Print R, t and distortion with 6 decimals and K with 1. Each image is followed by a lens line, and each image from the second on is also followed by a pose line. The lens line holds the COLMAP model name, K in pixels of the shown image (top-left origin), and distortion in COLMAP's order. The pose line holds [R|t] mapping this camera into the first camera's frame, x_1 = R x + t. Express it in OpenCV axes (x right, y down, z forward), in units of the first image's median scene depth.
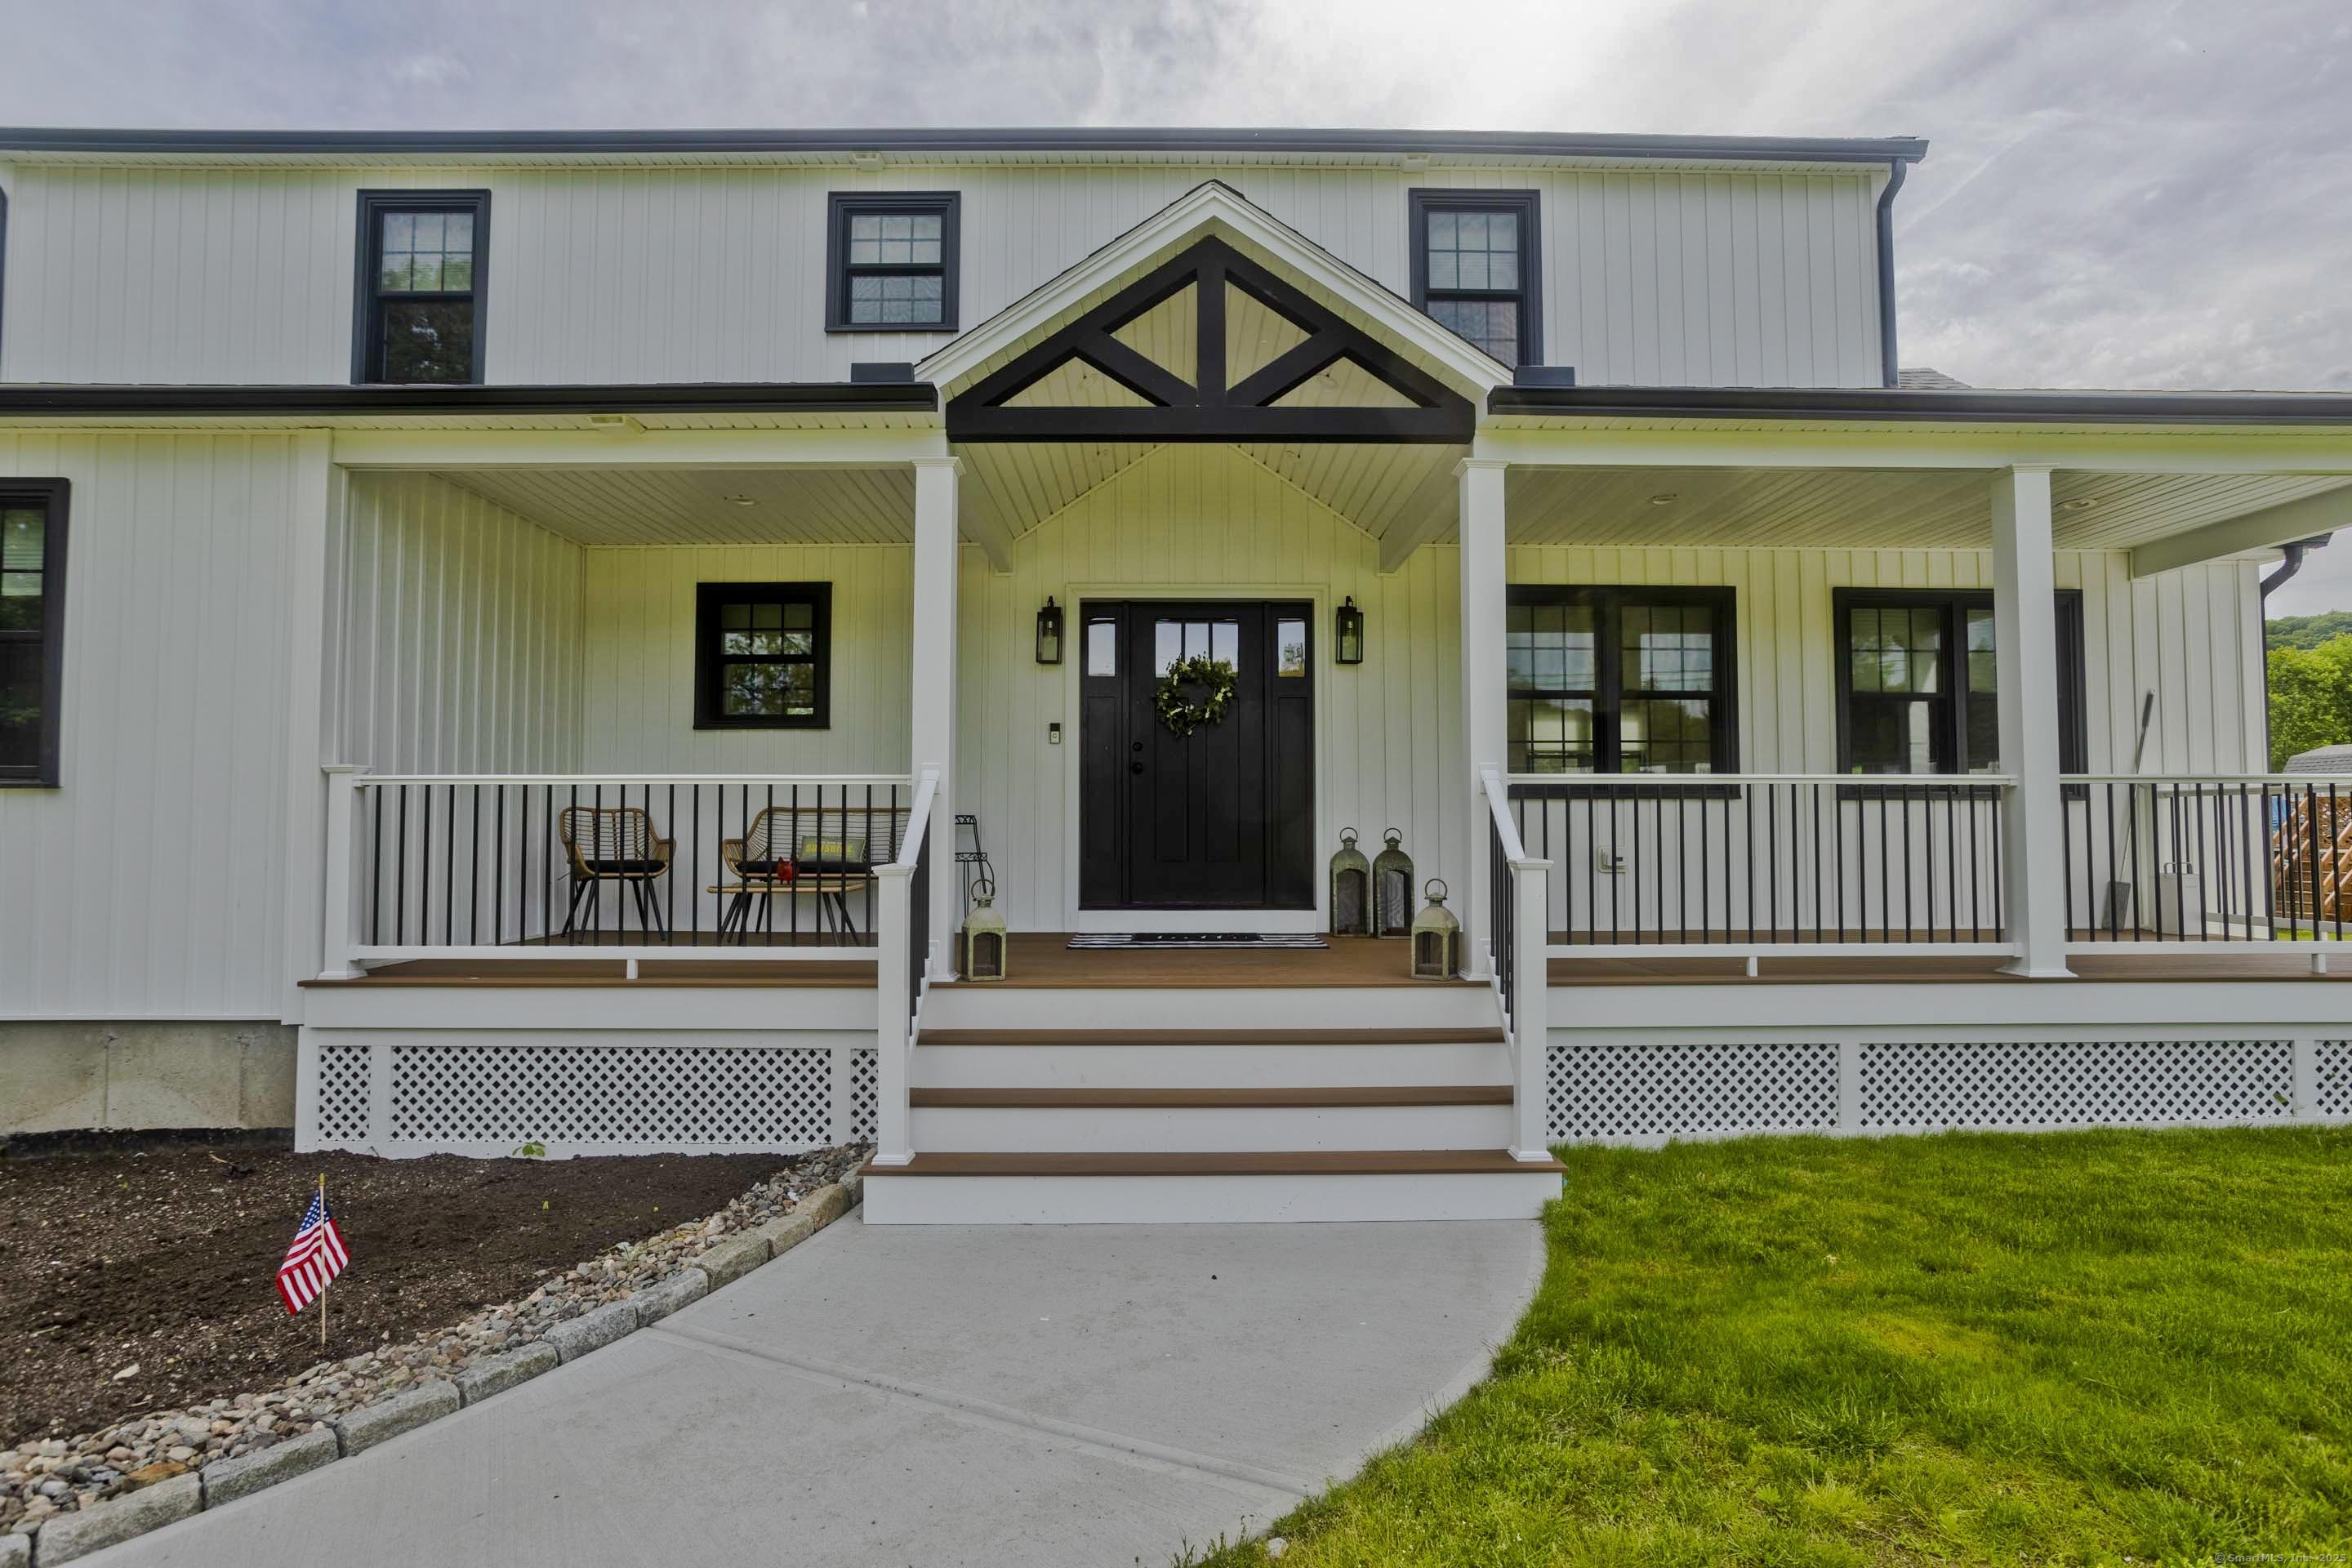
lens RADIAL K [[1222.9, 0, 1176.5], [0, 1222.9, 770.2], [0, 0, 1]] dist [-0.034938, 0.040652]
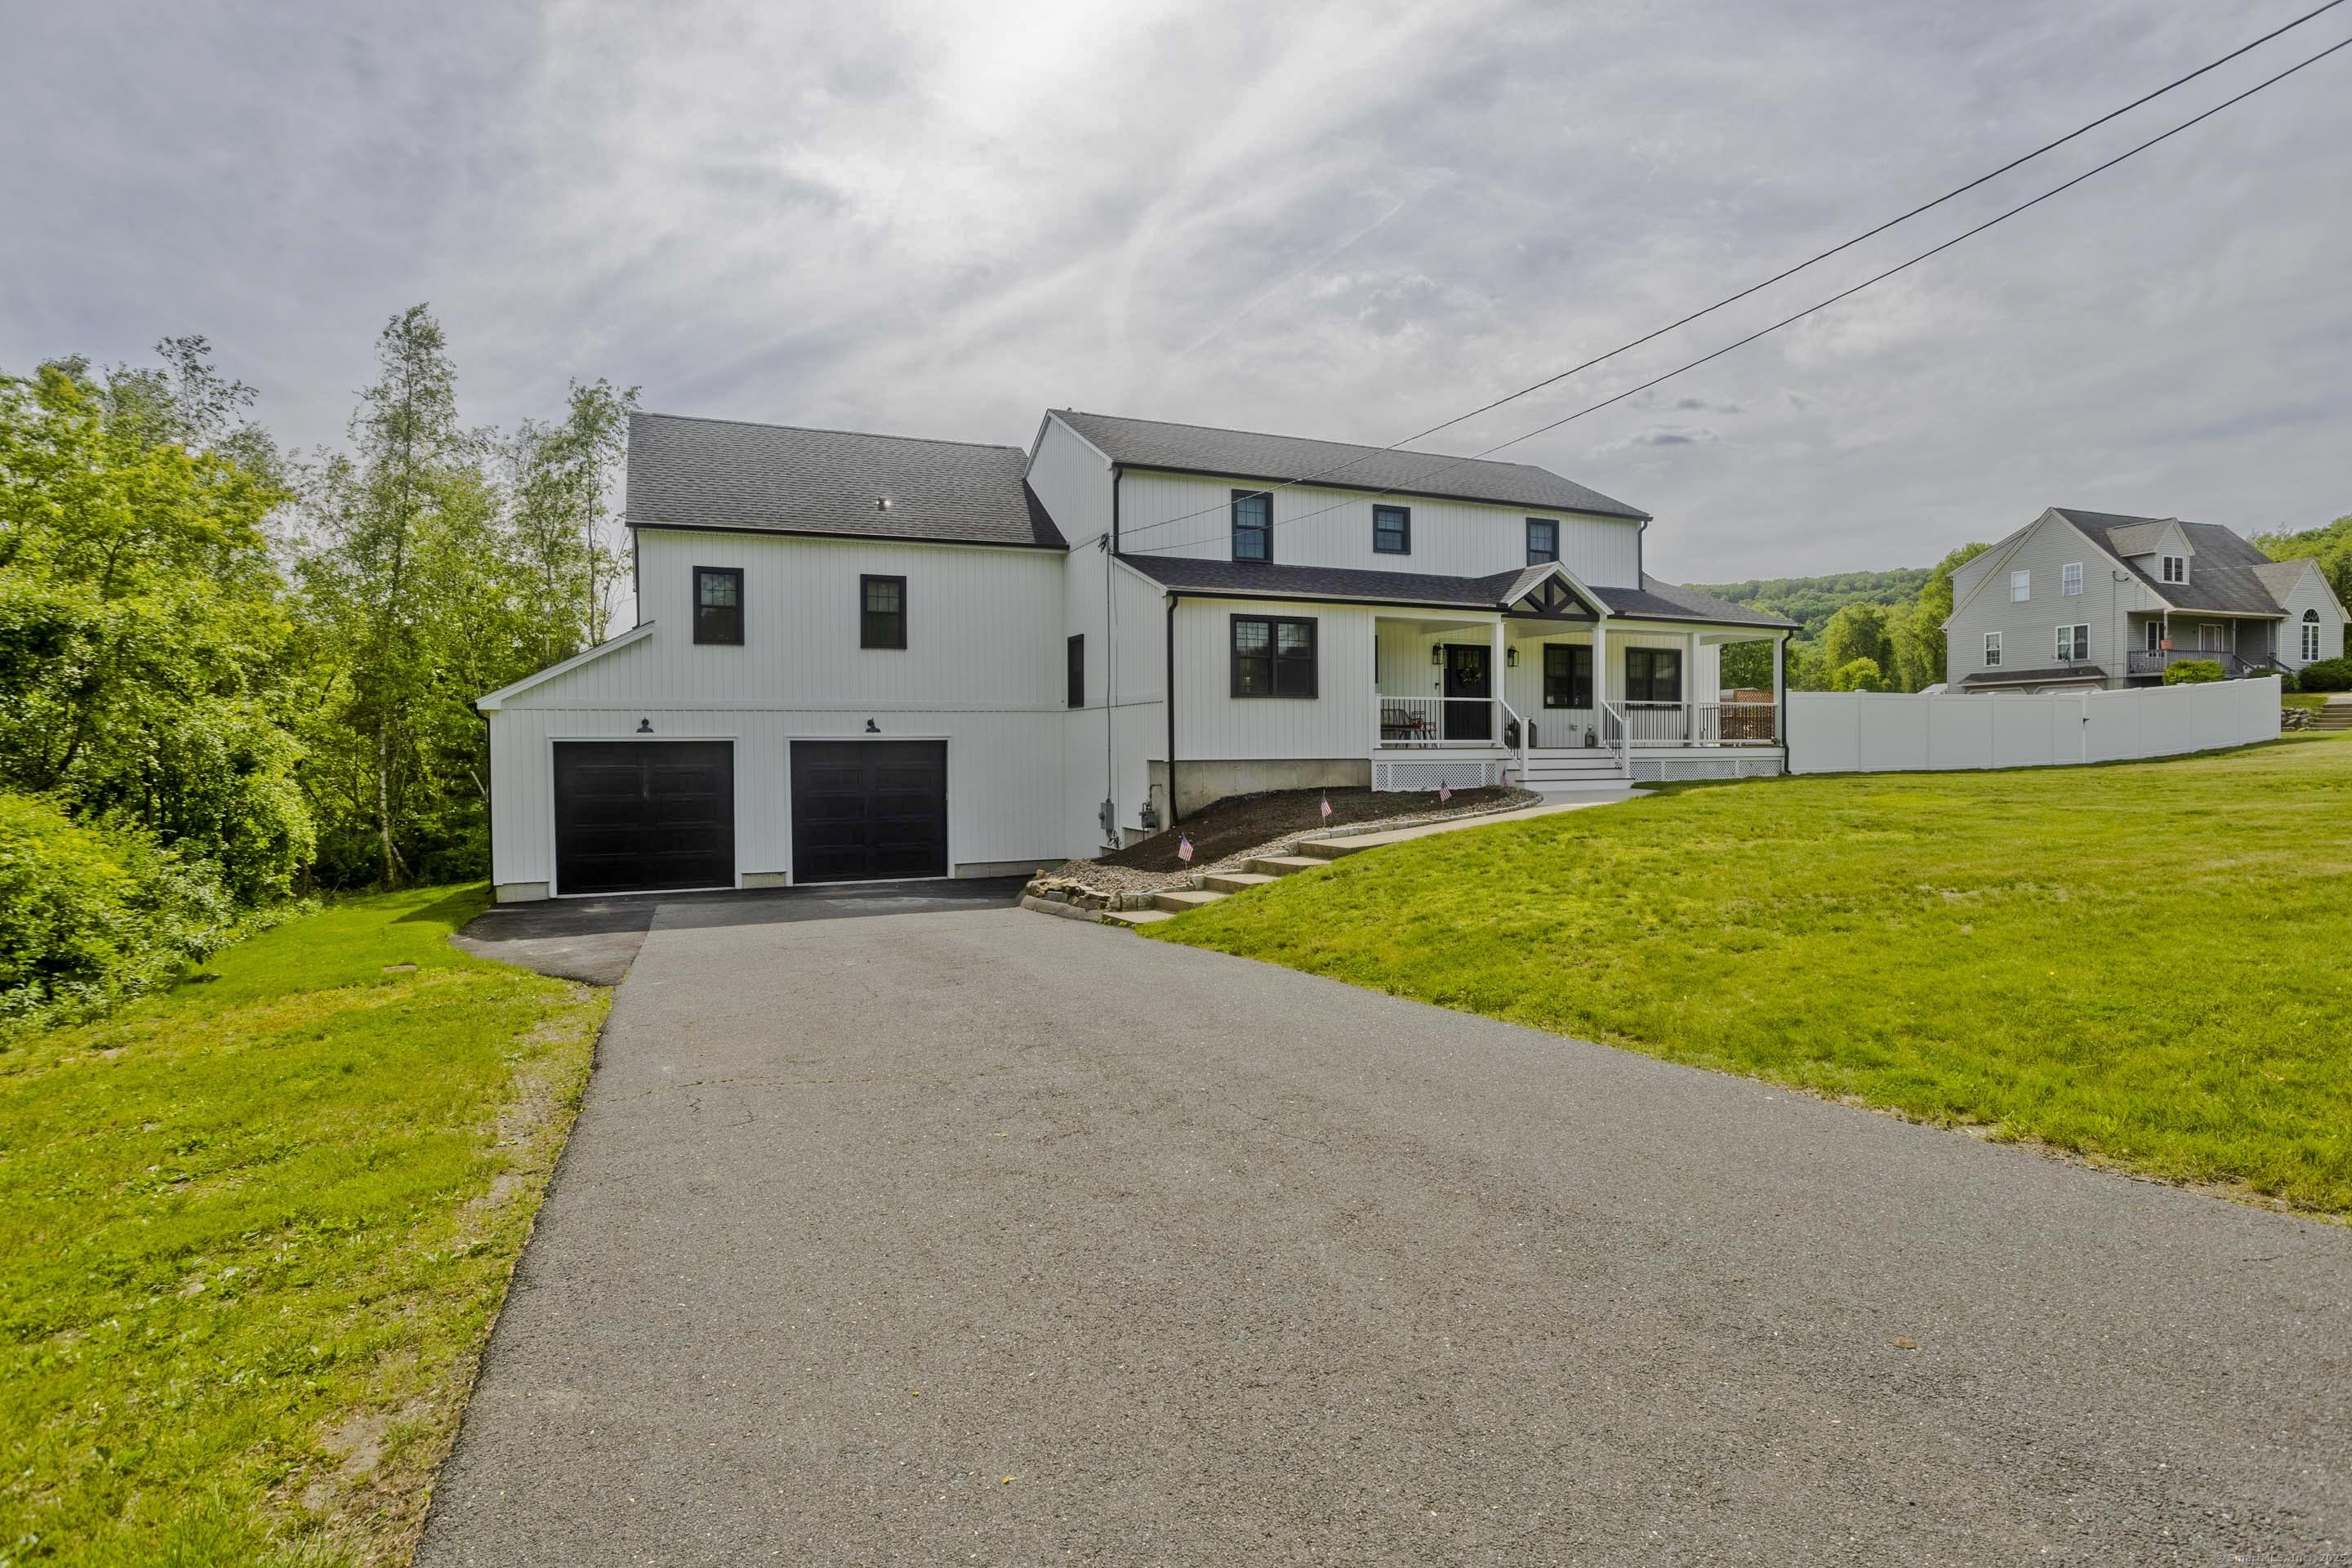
lens RADIAL K [[1222.9, 0, 1176.5], [0, 1222.9, 770.2], [0, 0, 1]] dist [-0.034938, 0.040652]
pose [[0.914104, -0.010484, 0.405343, -2.850209], [-0.013685, 0.998298, 0.056682, 0.025883], [-0.405248, -0.057361, 0.912406, -2.330028]]
